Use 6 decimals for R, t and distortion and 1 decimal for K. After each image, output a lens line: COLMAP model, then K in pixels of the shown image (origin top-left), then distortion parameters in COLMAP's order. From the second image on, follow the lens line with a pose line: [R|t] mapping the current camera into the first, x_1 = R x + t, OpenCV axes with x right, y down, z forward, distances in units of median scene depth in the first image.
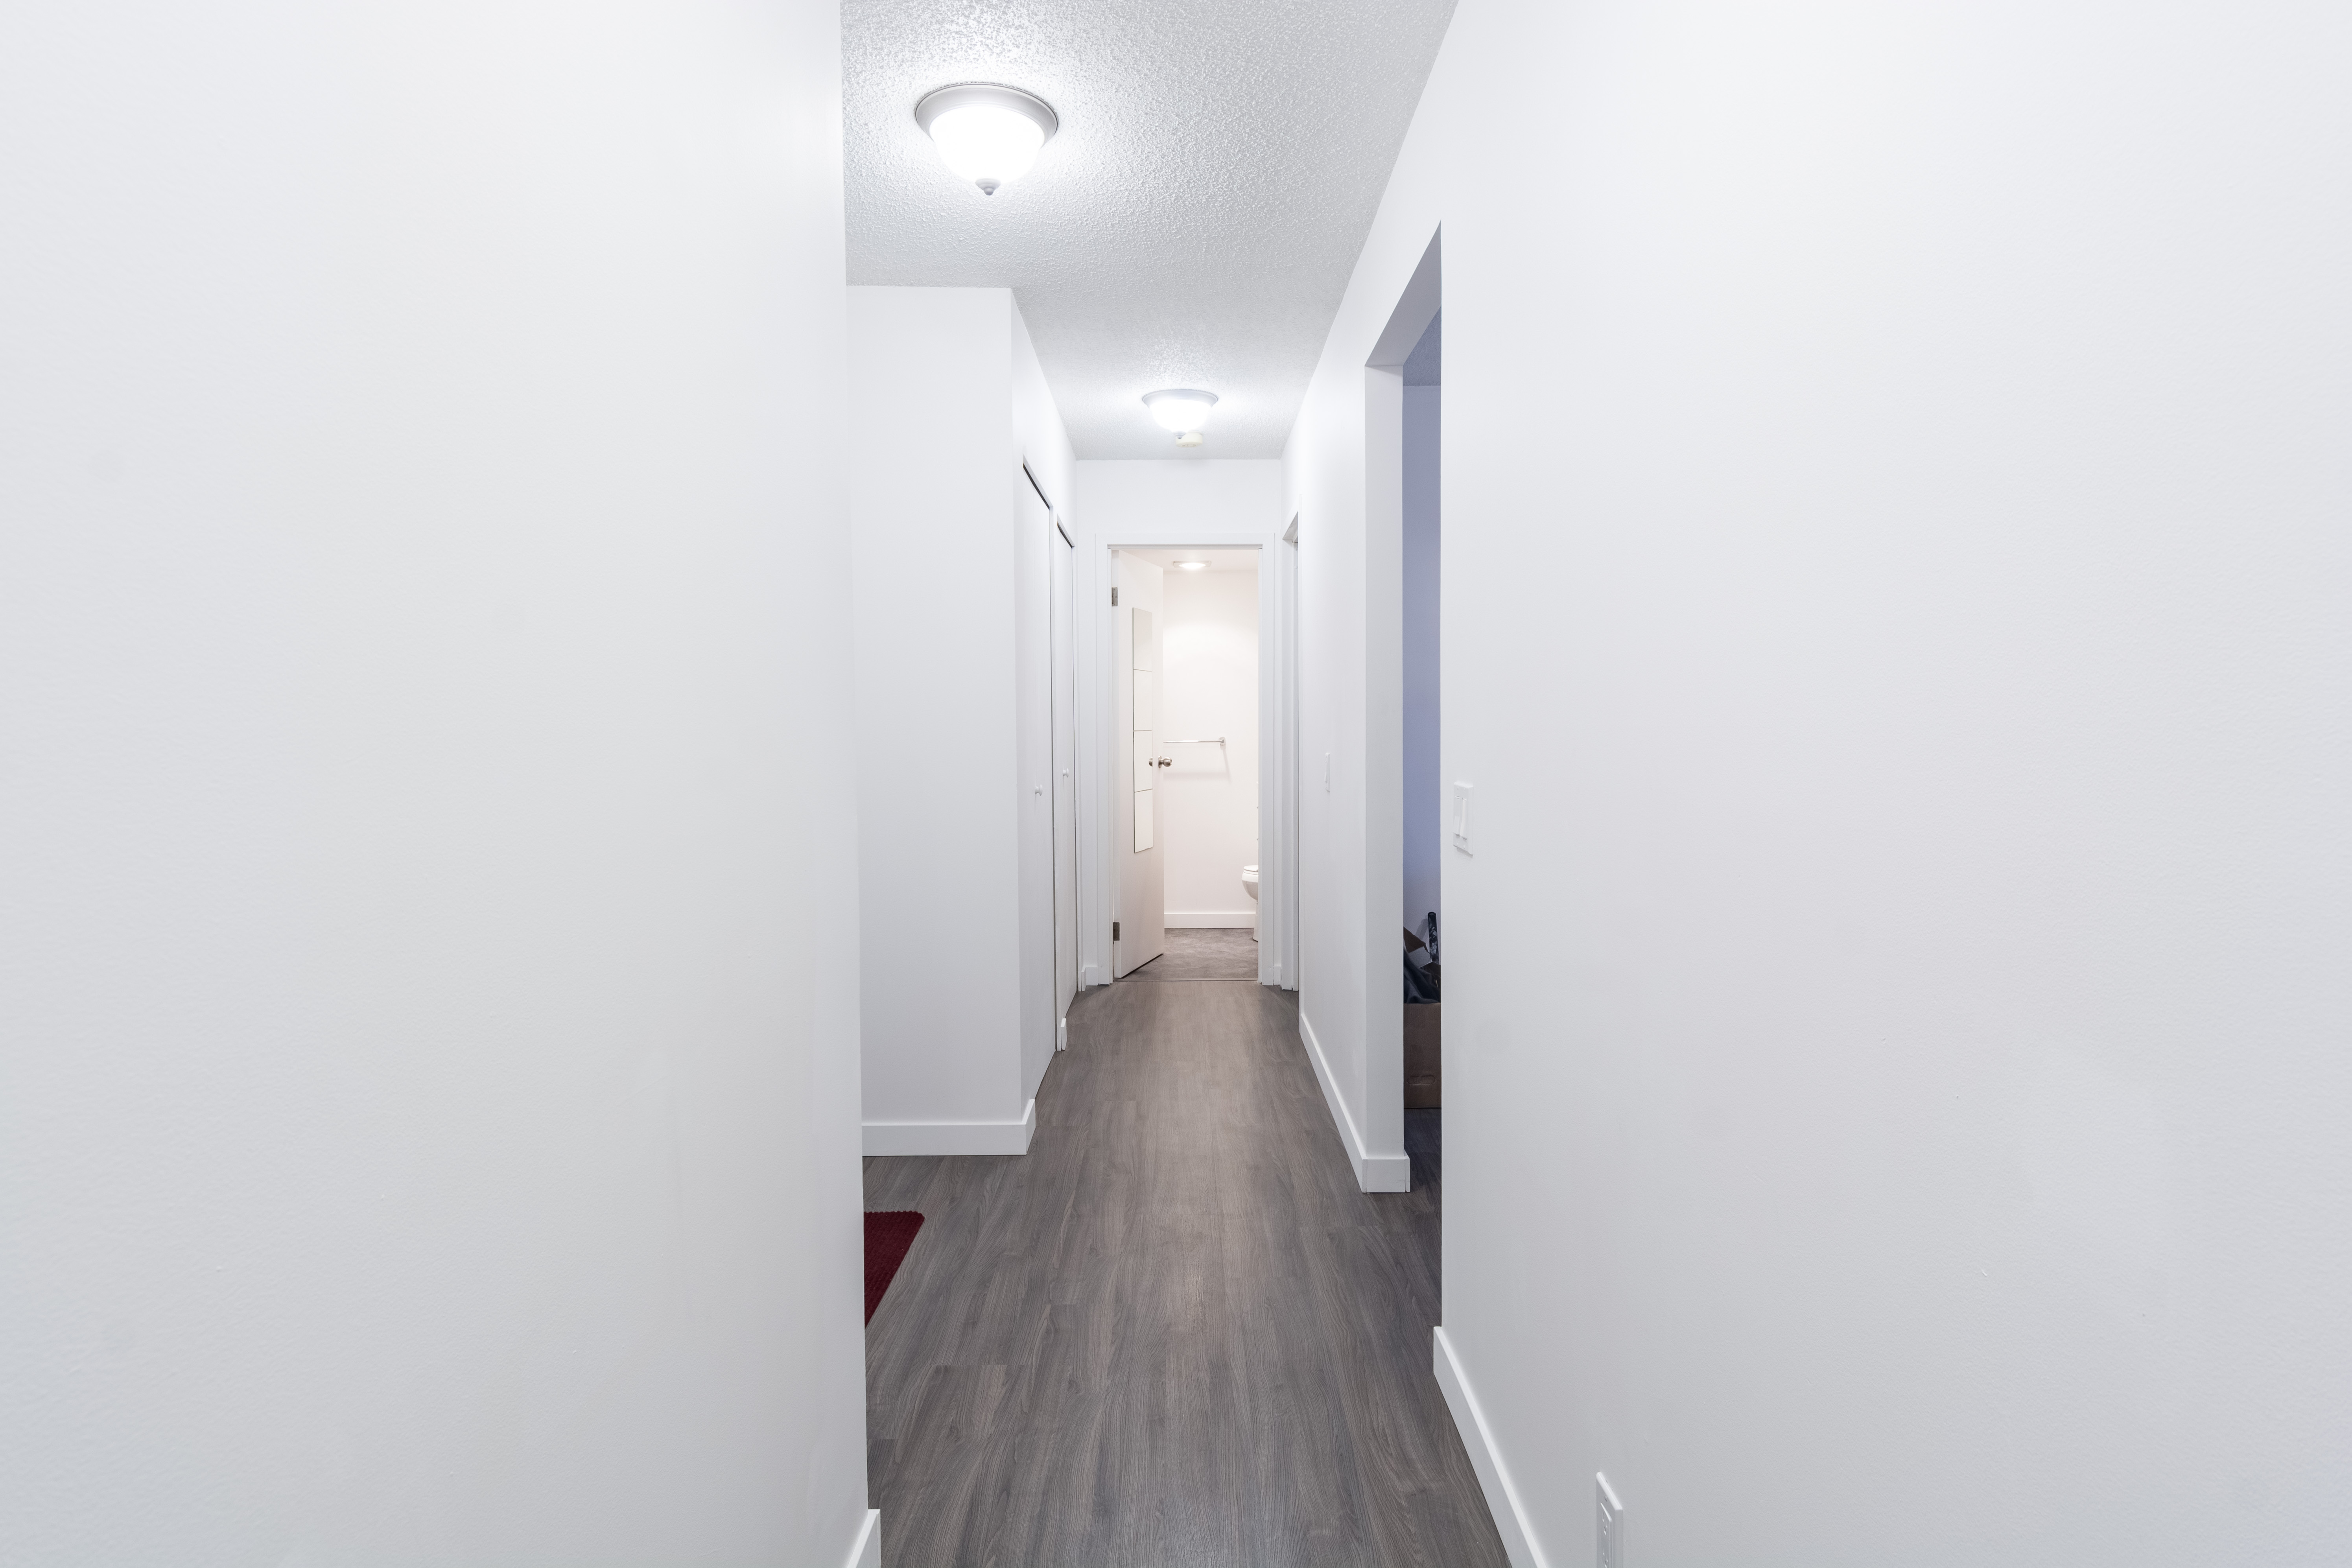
lens RADIAL K [[1257.2, 0, 1174.0], [0, 1257.2, 754.1], [0, 0, 1]] dist [0.000564, -0.001155]
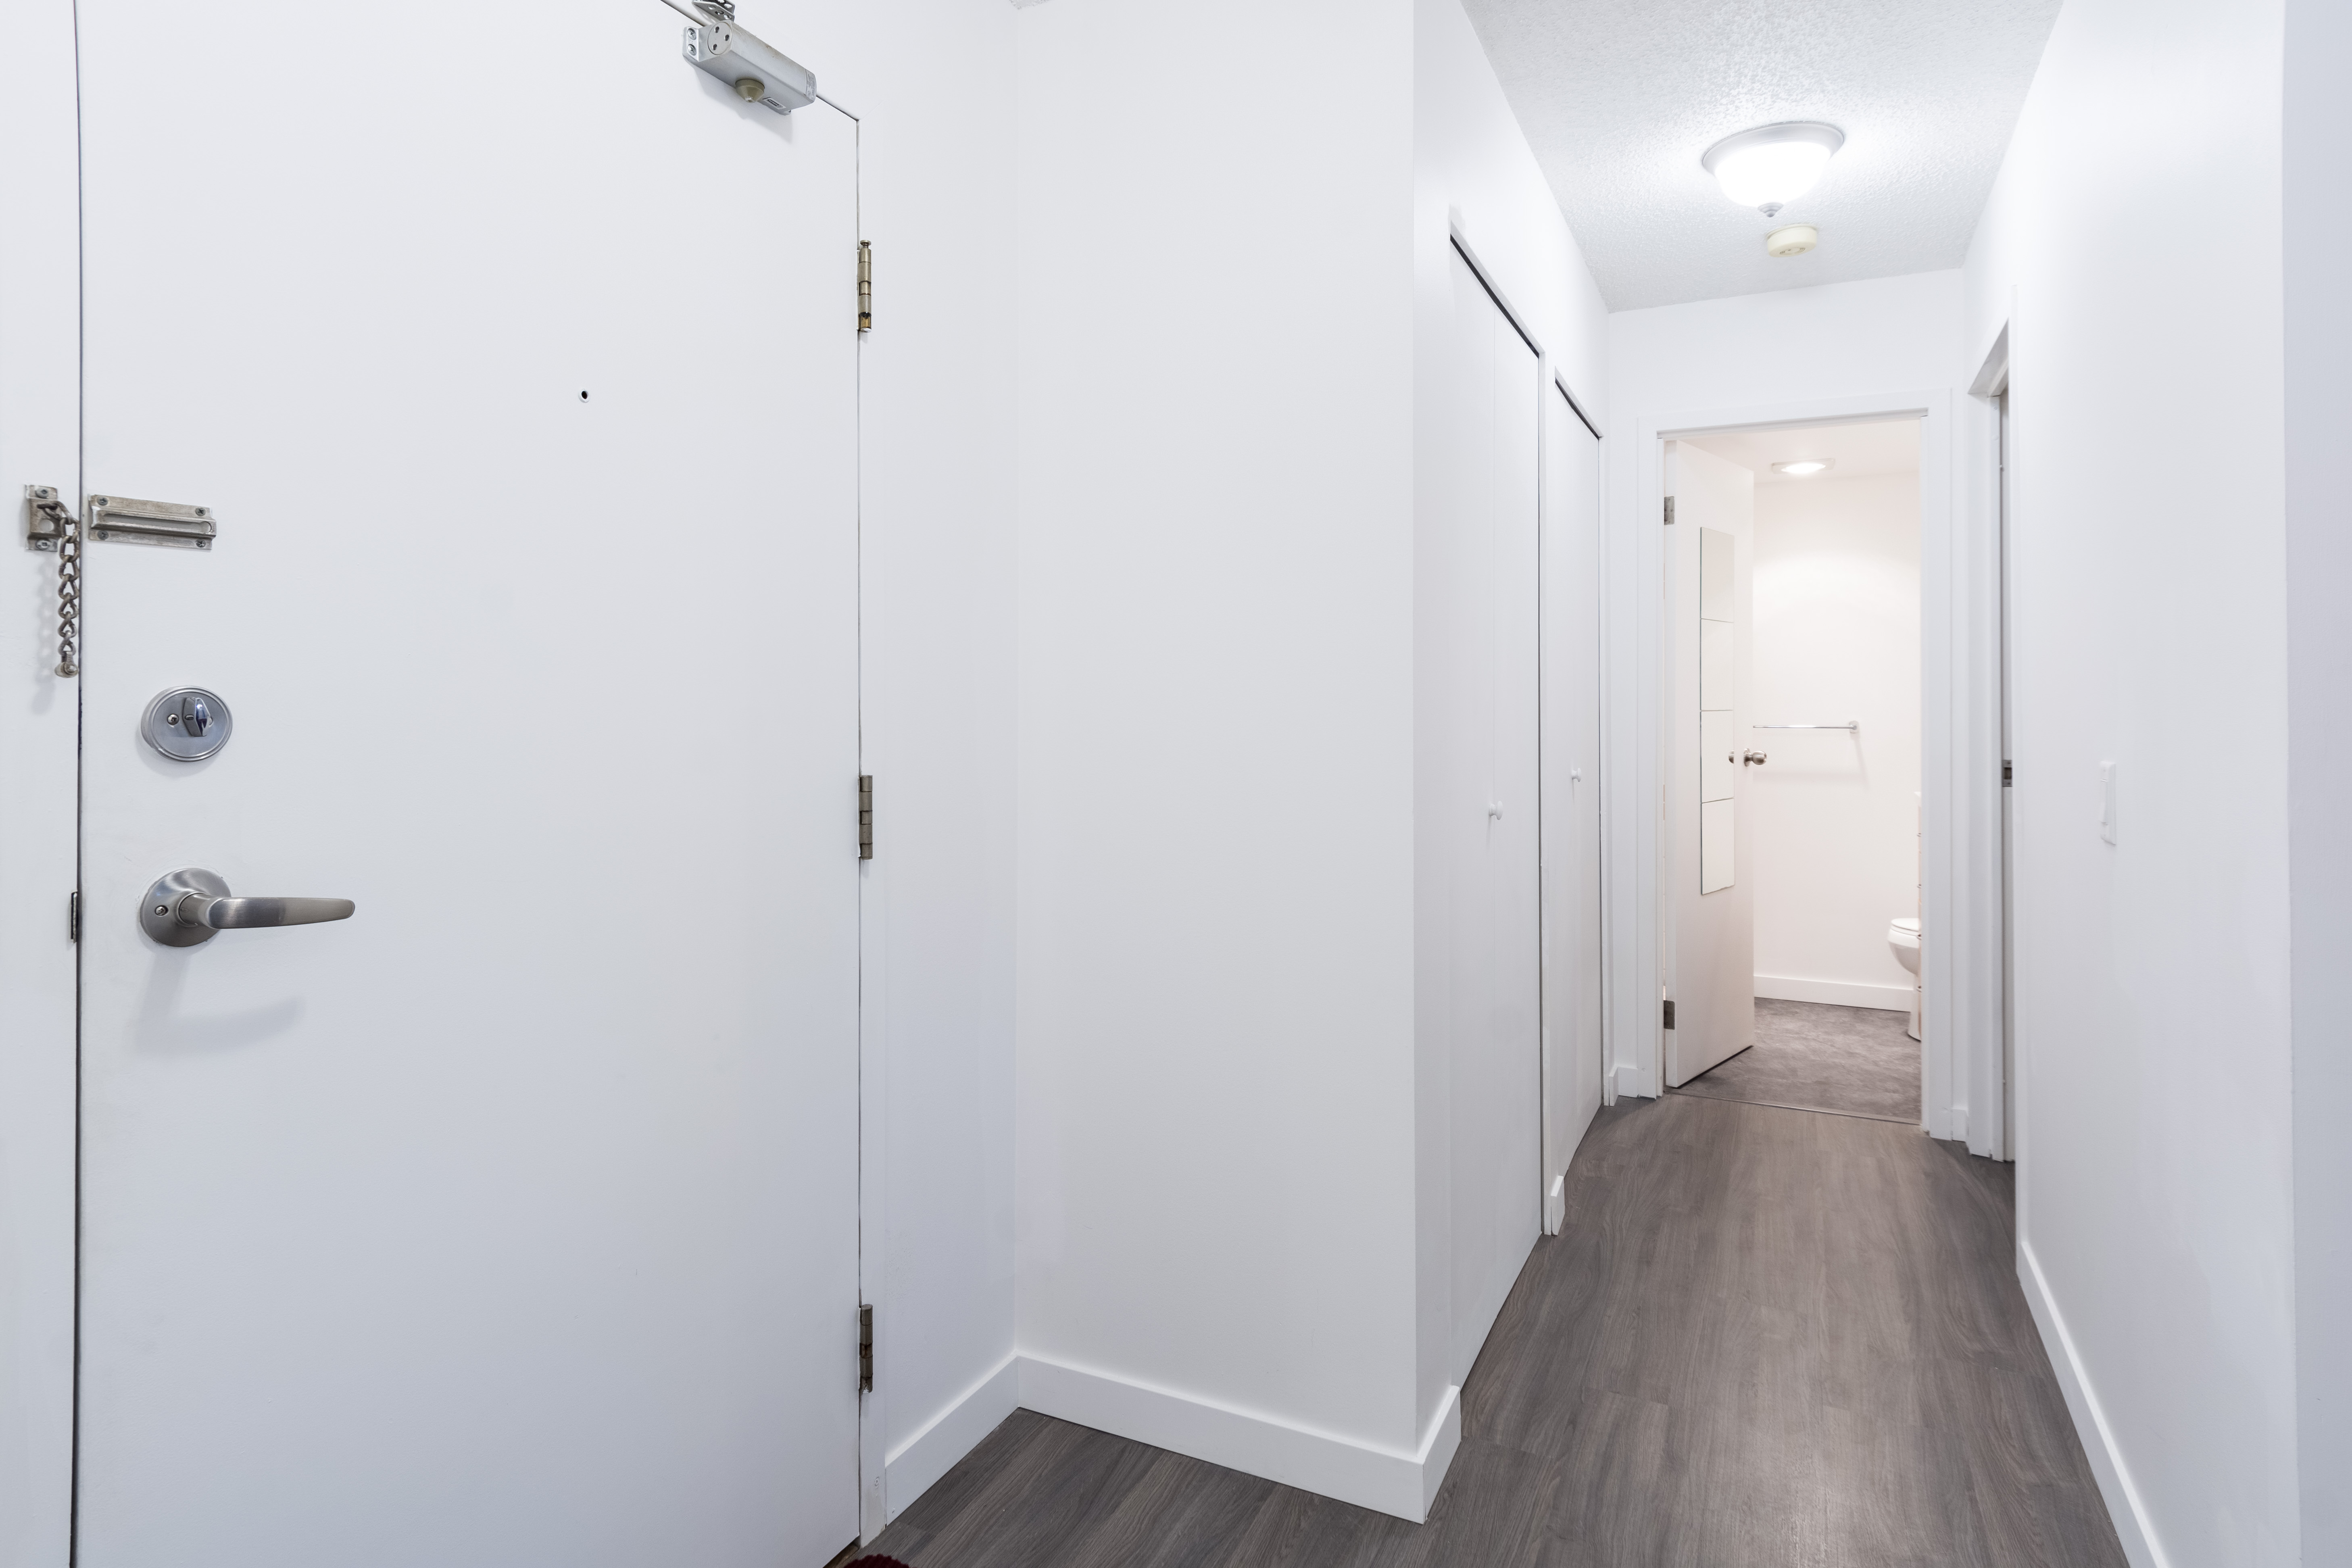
lens RADIAL K [[1235.5, 0, 1171.3], [0, 1235.5, 696.0], [0, 0, 1]] dist [0.020519, -0.021629]
pose [[0.893967, 0.001259, -0.448130, 0.013898], [-0.014233, 0.999571, -0.025585, -0.006985], [0.447906, 0.029250, 0.893602, 0.354372]]
